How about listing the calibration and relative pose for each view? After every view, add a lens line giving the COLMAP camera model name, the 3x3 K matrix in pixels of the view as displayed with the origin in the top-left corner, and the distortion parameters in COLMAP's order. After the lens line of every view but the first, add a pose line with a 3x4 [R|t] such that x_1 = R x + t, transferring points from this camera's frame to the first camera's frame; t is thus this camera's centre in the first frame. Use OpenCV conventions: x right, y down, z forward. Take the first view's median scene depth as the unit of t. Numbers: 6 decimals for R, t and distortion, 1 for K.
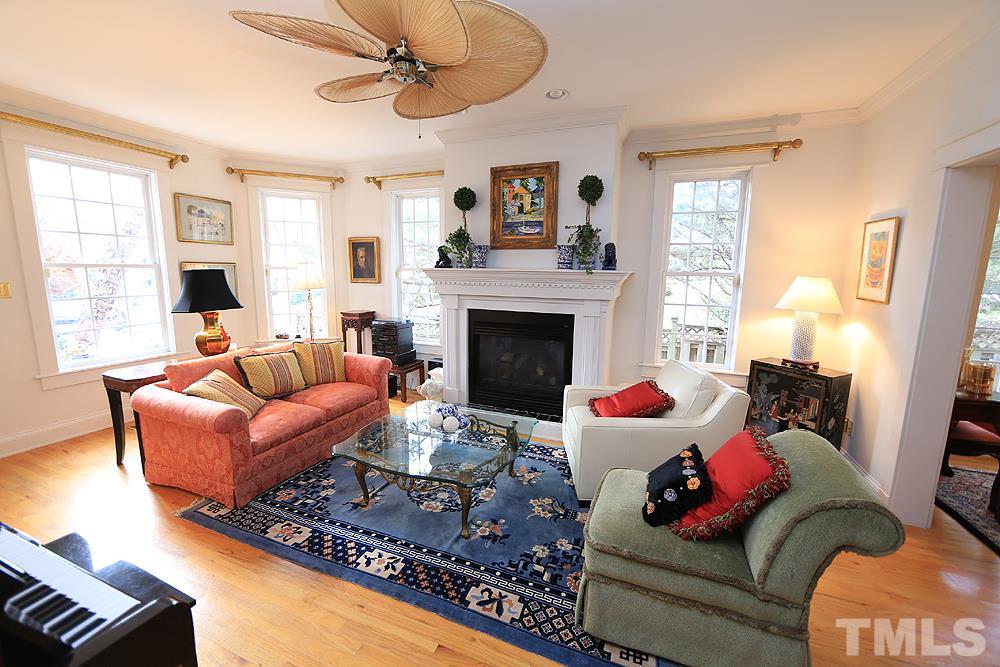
lens RADIAL K [[389.7, 0, 499.9], [0, 389.7, 331.7], [0, 0, 1]] dist [-0.006865, 0.001141]
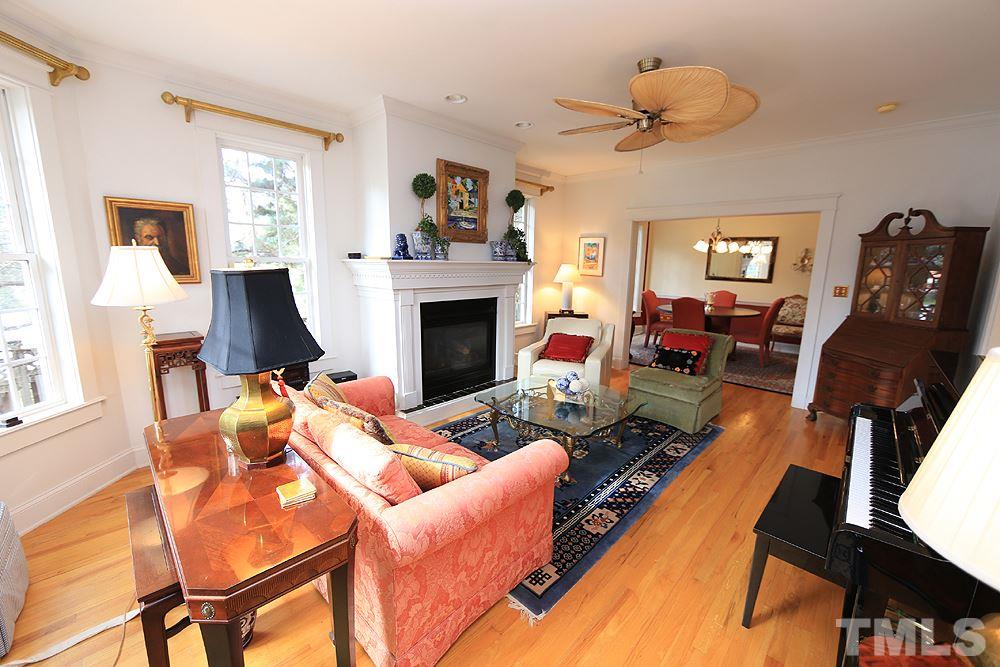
lens RADIAL K [[389.7, 0, 498.3], [0, 389.7, 329.3], [0, 0, 1]] dist [-0.006865, 0.001141]
pose [[0.385932, -0.166185, 0.907435, -0.968138], [0.133750, 0.983327, 0.123199, -0.097270], [-0.912780, 0.073823, 0.401725, 0.508044]]
